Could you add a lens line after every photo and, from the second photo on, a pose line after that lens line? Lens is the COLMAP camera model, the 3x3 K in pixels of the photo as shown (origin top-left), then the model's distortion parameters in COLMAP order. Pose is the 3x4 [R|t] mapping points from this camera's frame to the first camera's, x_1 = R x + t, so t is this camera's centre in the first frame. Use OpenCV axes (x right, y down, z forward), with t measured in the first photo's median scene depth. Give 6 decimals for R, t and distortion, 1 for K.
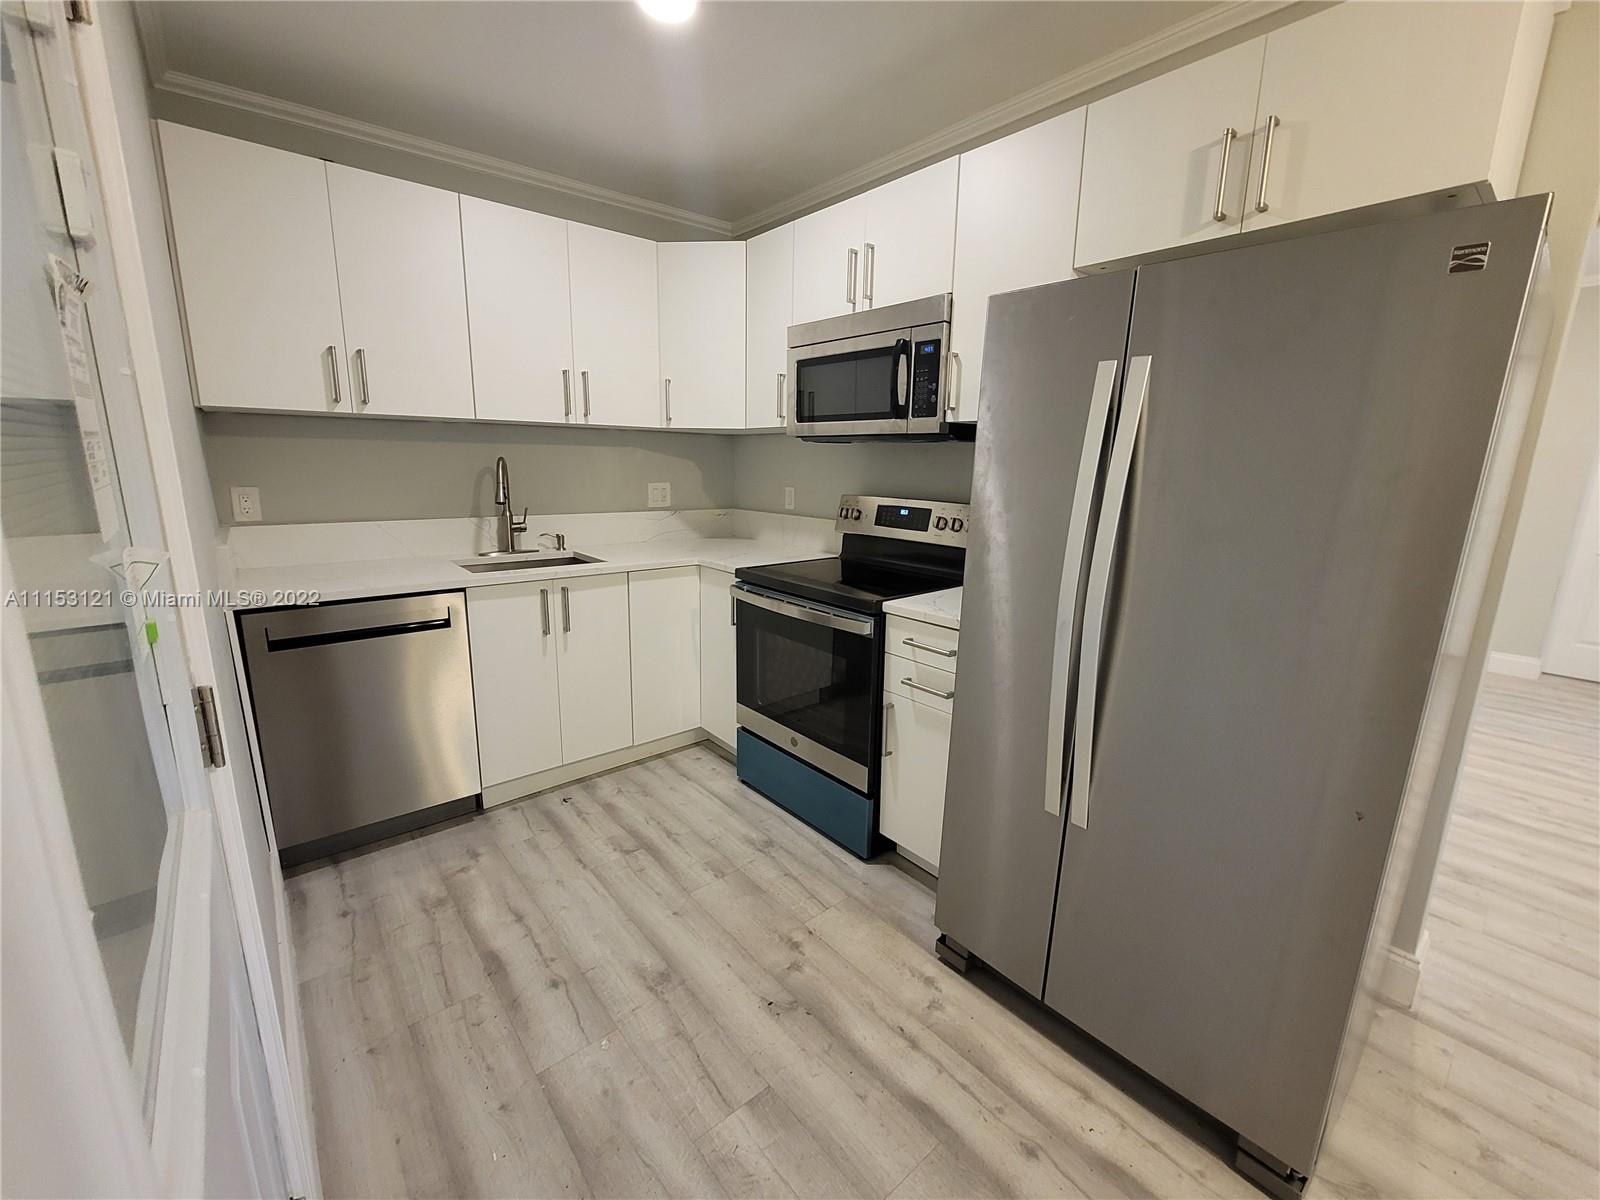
lens RADIAL K [[653.9, 0, 799.8], [0, 653.9, 599.3], [0, 0, 1]] dist [-0.008232, 0.002076]
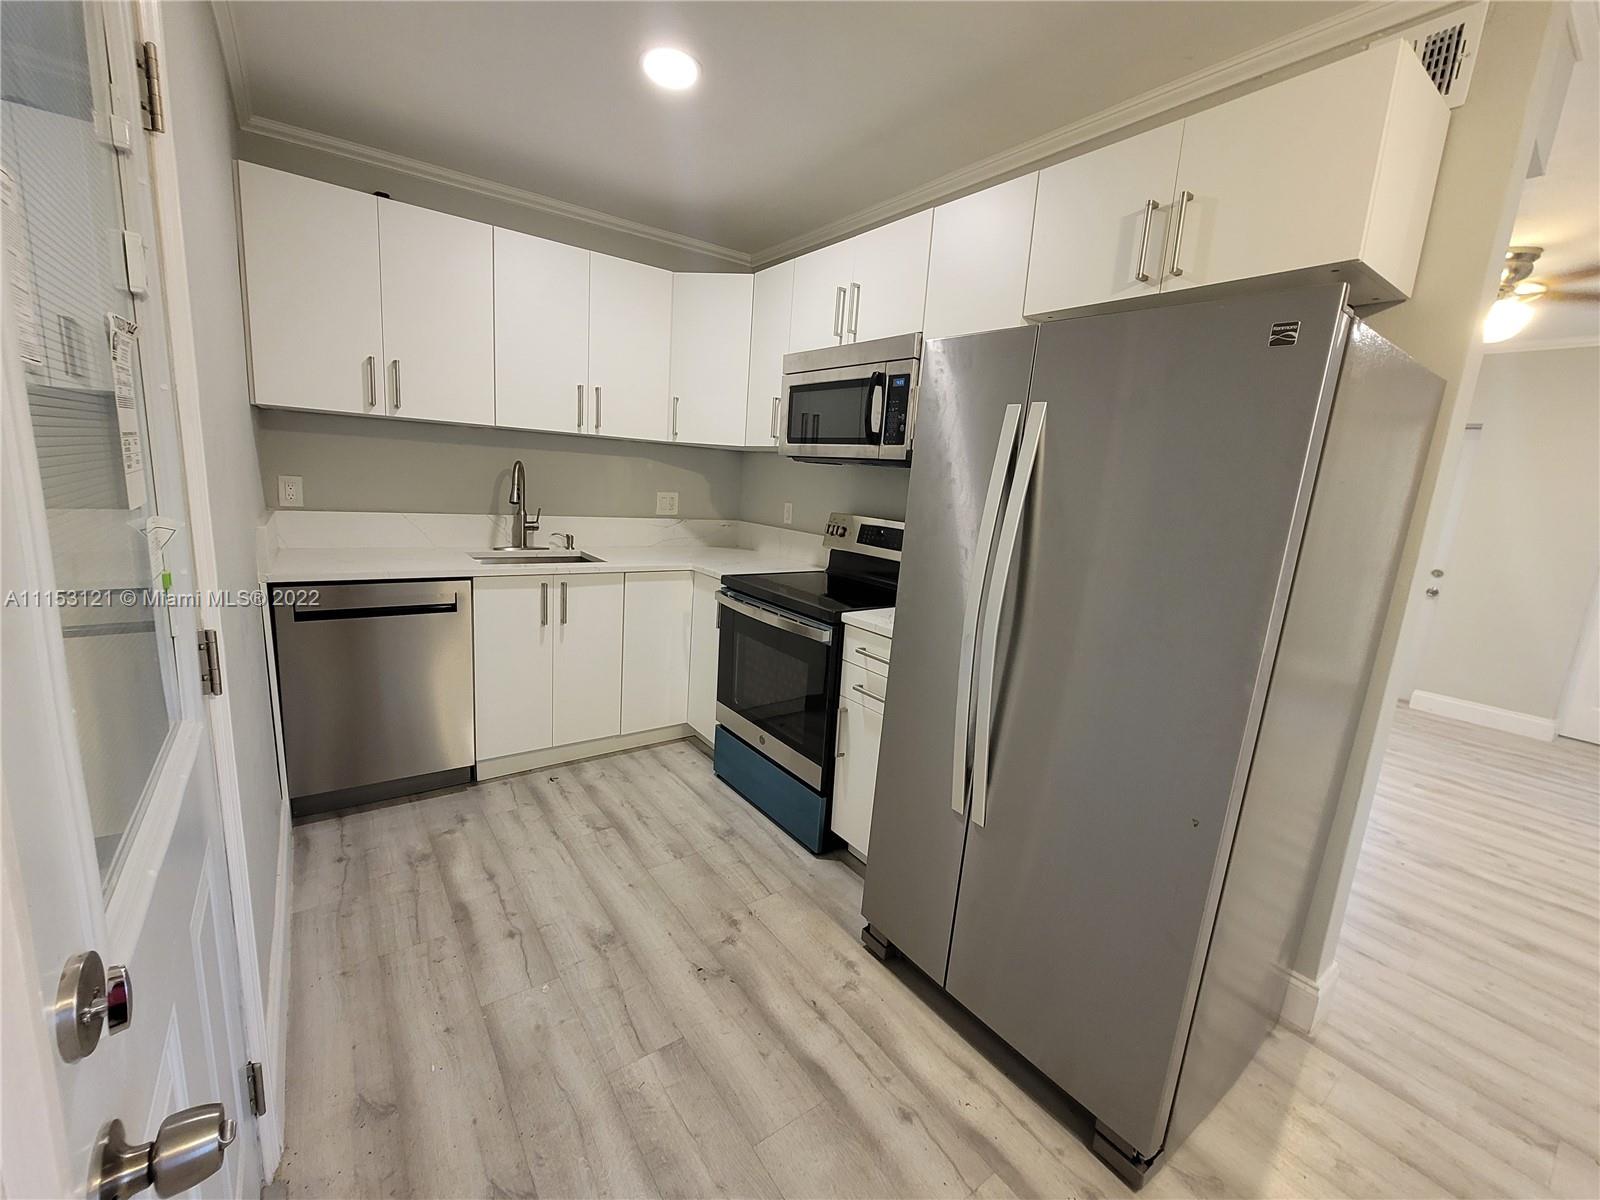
lens RADIAL K [[653.9, 0, 800.0], [0, 653.9, 599.8], [0, 0, 1]] dist [-0.008232, 0.002076]
pose [[0.996425, 0.062910, -0.056386, 0.132926], [-0.064247, 0.997687, -0.022216, 0.012421], [0.054858, 0.025759, 0.998162, -0.091985]]
